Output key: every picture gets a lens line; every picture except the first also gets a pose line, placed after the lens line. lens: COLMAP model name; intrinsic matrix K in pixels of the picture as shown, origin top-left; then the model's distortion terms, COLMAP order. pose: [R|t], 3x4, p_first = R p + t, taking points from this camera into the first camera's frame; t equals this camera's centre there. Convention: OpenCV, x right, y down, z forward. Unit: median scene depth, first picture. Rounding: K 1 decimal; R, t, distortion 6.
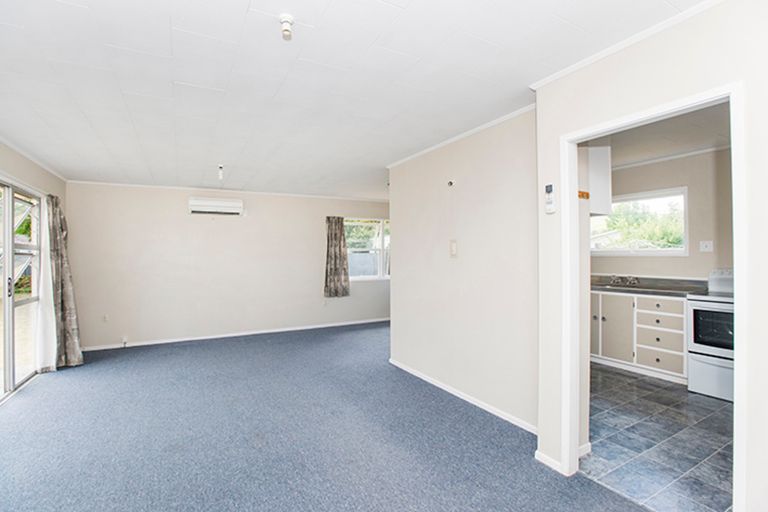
lens RADIAL K [[391.0, 0, 390.9], [0, 391.0, 255.6], [0, 0, 1]] dist [-0.037781, 0.015428]
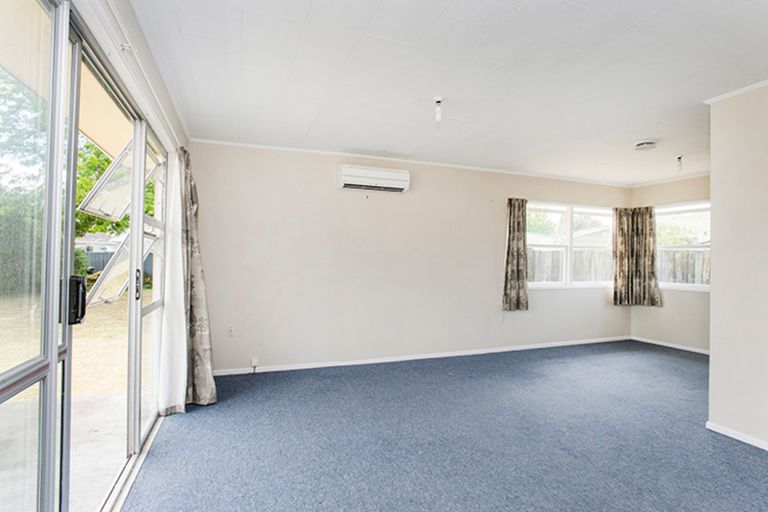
lens RADIAL K [[406.0, 0, 382.5], [0, 406.0, 257.6], [0, 0, 1]] dist [-0.043137, 0.021179]
pose [[0.991256, 0.020147, -0.130407, -0.421355], [-0.021299, 0.999745, -0.007449, 0.028583], [0.130224, 0.010162, 0.991433, 0.332522]]
